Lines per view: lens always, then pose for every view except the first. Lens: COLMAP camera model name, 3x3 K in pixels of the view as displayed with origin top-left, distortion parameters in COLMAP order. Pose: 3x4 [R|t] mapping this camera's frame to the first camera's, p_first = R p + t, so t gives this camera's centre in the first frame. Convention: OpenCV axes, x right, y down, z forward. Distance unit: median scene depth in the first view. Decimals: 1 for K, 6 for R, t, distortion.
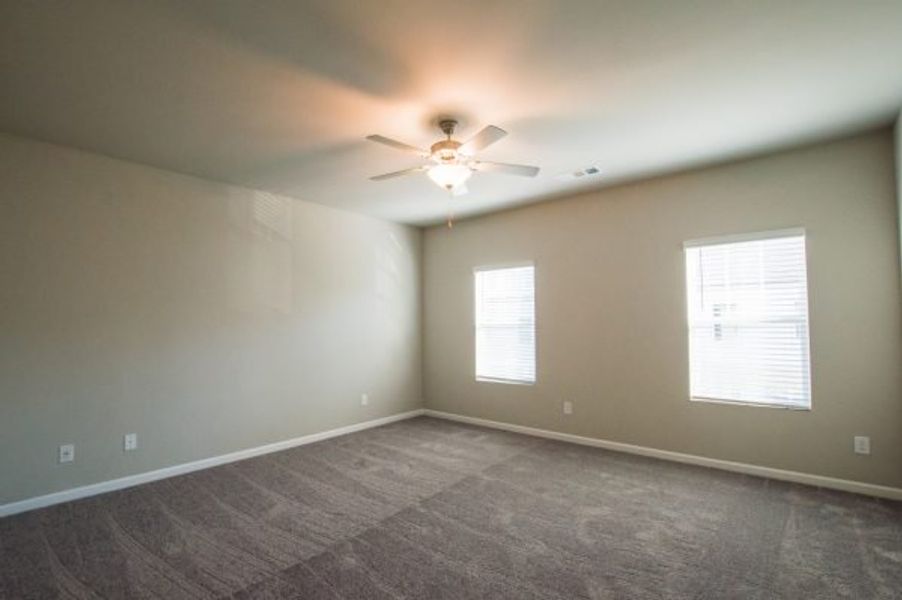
lens RADIAL K [[416.1, 0, 447.7], [0, 416.1, 307.0], [0, 0, 1]] dist [-0.025949, 0.000748]
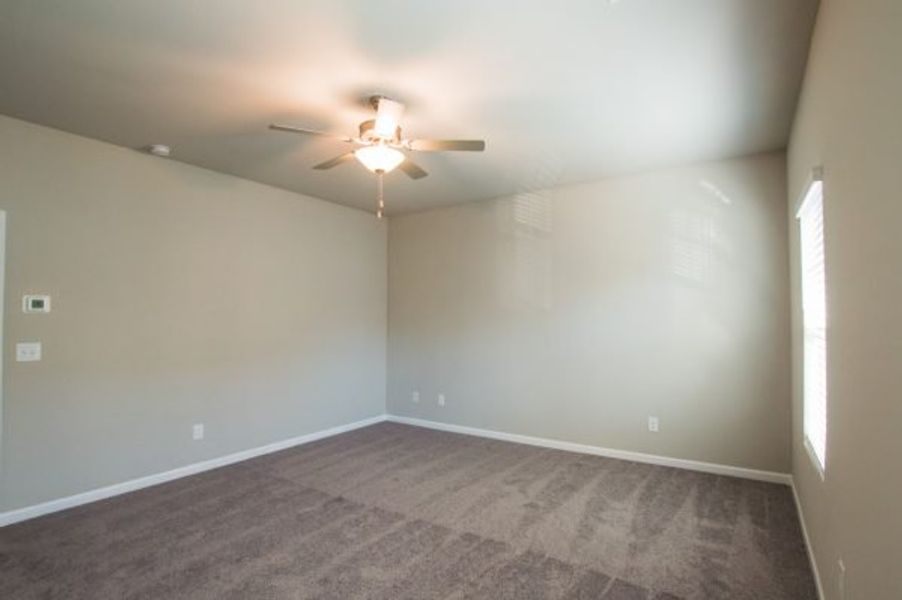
lens RADIAL K [[416.1, 0, 447.7], [0, 416.1, 307.0], [0, 0, 1]] dist [-0.025949, 0.000748]
pose [[0.157403, -0.024126, -0.987240, 0.662835], [0.032840, 0.999276, -0.019185, 0.027789], [0.986988, -0.029401, 0.158082, 0.758015]]
